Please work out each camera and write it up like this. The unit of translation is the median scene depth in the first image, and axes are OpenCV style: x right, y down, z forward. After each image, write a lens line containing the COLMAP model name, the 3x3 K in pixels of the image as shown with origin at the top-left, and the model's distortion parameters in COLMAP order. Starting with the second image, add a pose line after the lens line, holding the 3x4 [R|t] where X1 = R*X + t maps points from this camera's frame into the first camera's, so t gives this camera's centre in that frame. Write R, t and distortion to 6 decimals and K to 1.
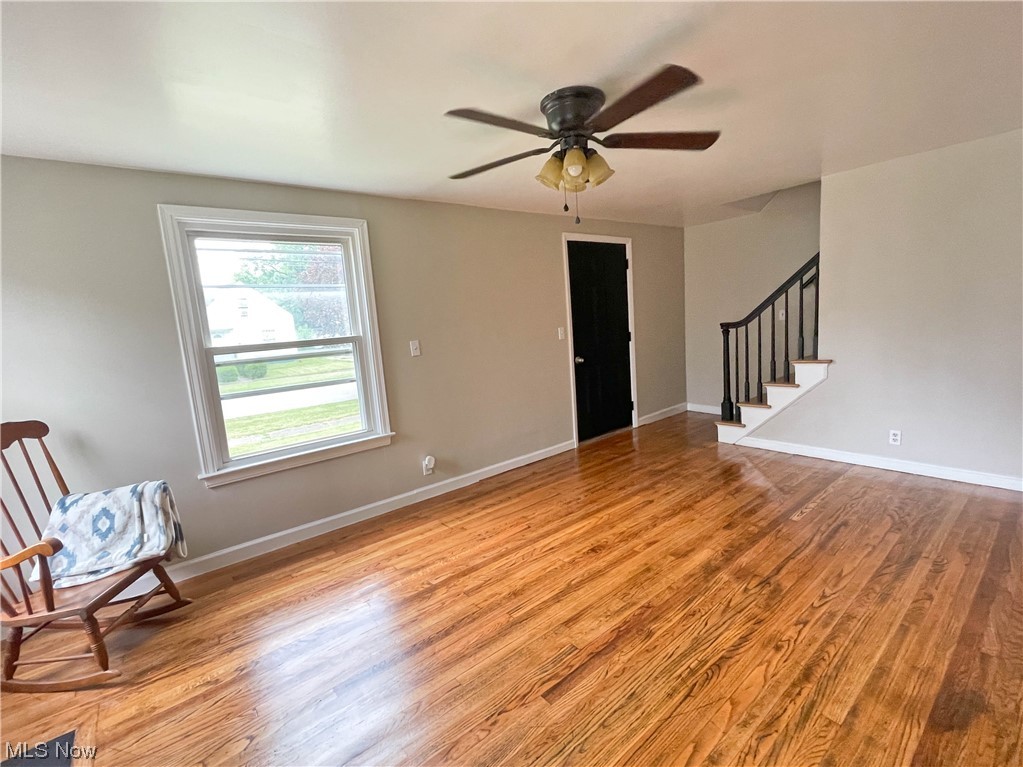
lens RADIAL K [[458.8, 0, 511.5], [0, 458.8, 383.5], [0, 0, 1]] dist [-0.001848, -0.000591]
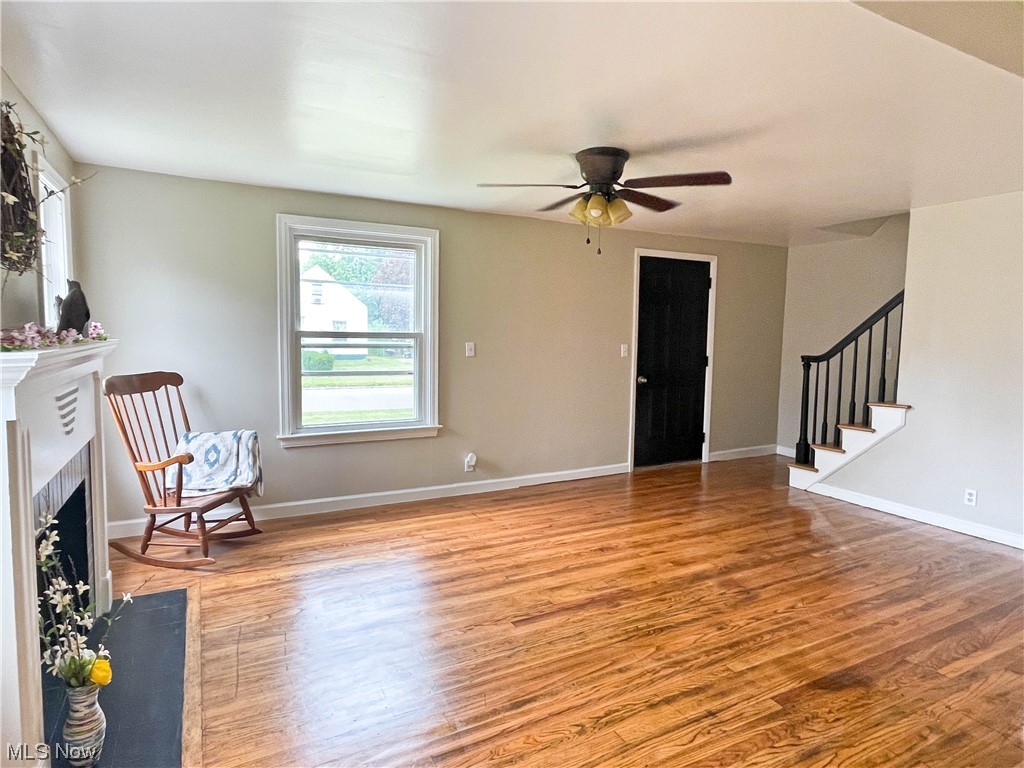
lens RADIAL K [[575.3, 0, 512.0], [0, 575.3, 384.0], [0, 0, 1]] dist [-0.006039, -0.000808]
pose [[0.977169, 0.105282, -0.184546, 0.186275], [-0.113577, 0.992915, -0.034939, 0.051241], [0.179560, 0.055101, 0.982203, -0.385313]]
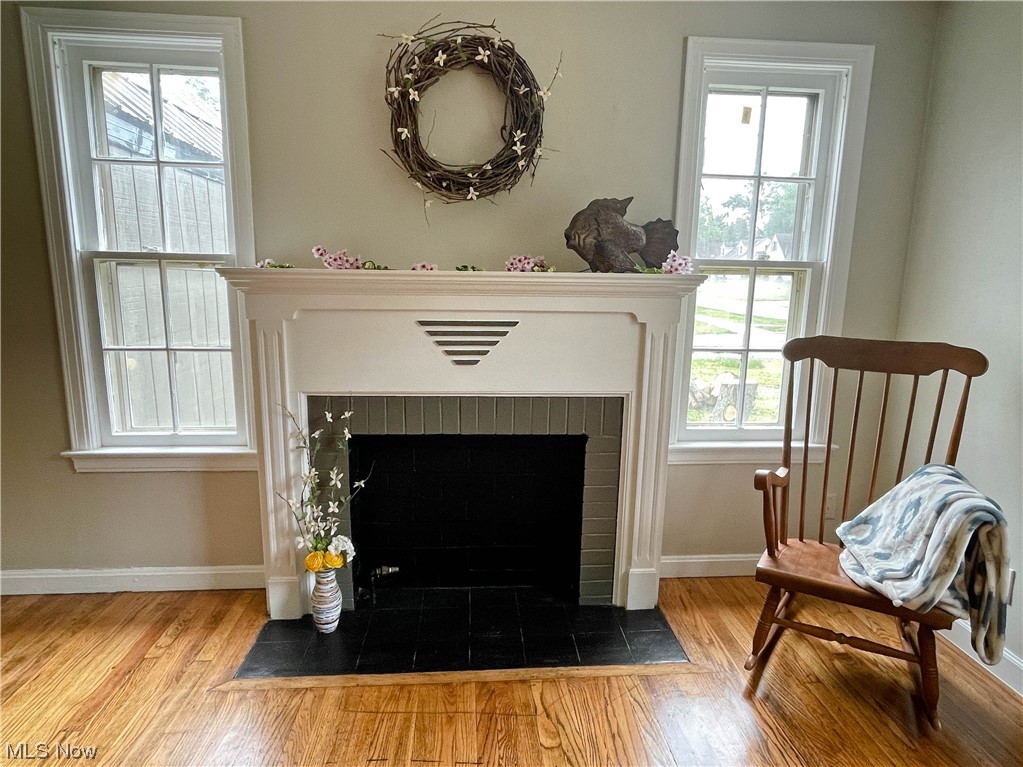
lens RADIAL K [[599.0, 0, 511.5], [0, 599.0, 383.5], [0, 0, 1]] dist [-0.004767, -0.000888]
pose [[-0.569779, 0.211600, -0.794089, 0.056168], [-0.092611, 0.943594, 0.317889, -0.077242], [0.816563, 0.254668, -0.518043, 0.767314]]
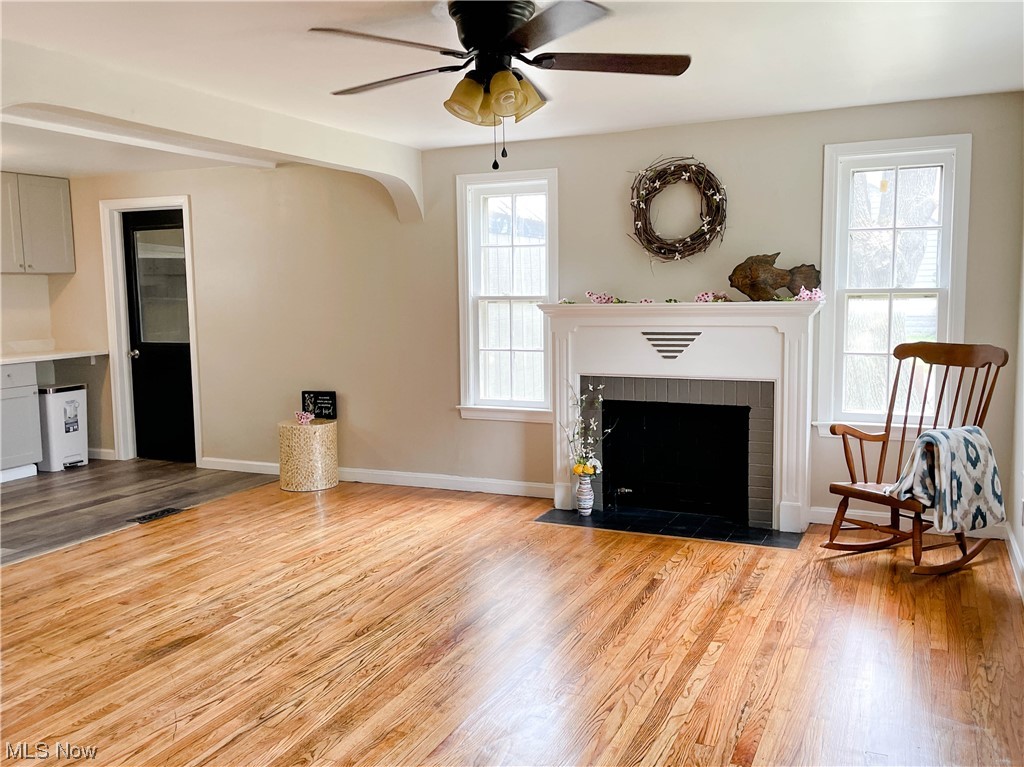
lens RADIAL K [[892.2, 0, 512.0], [0, 892.2, 383.5], [0, 0, 1]] dist [0.041294, -0.005079]
pose [[-0.889727, 0.131393, -0.437175, 0.636837], [0.014106, 0.965137, 0.261363, -0.311071], [0.456275, 0.226375, -0.860562, 1.862020]]
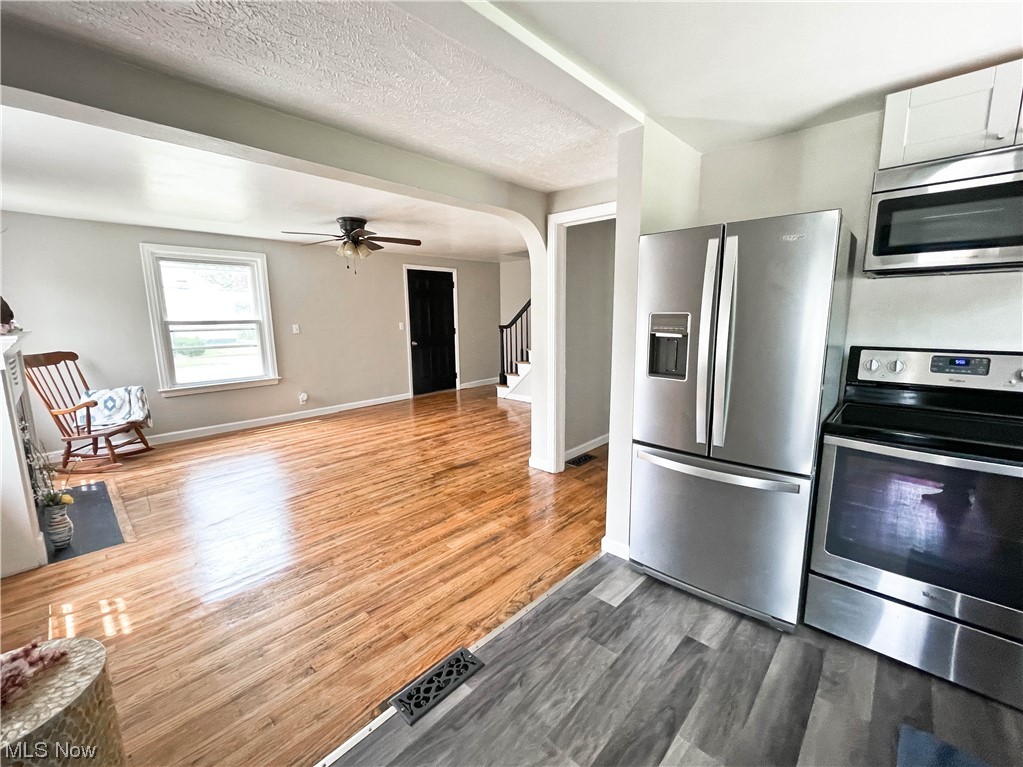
lens RADIAL K [[416.5, 0, 511.5], [0, 416.5, 383.5], [0, 0, 1]] dist [-0.007064, 0.000082]
pose [[0.988724, 0.039116, 0.144550, 0.495529], [-0.041609, 0.999032, 0.014263, 0.095564], [-0.143852, -0.020117, 0.989395, -0.881666]]
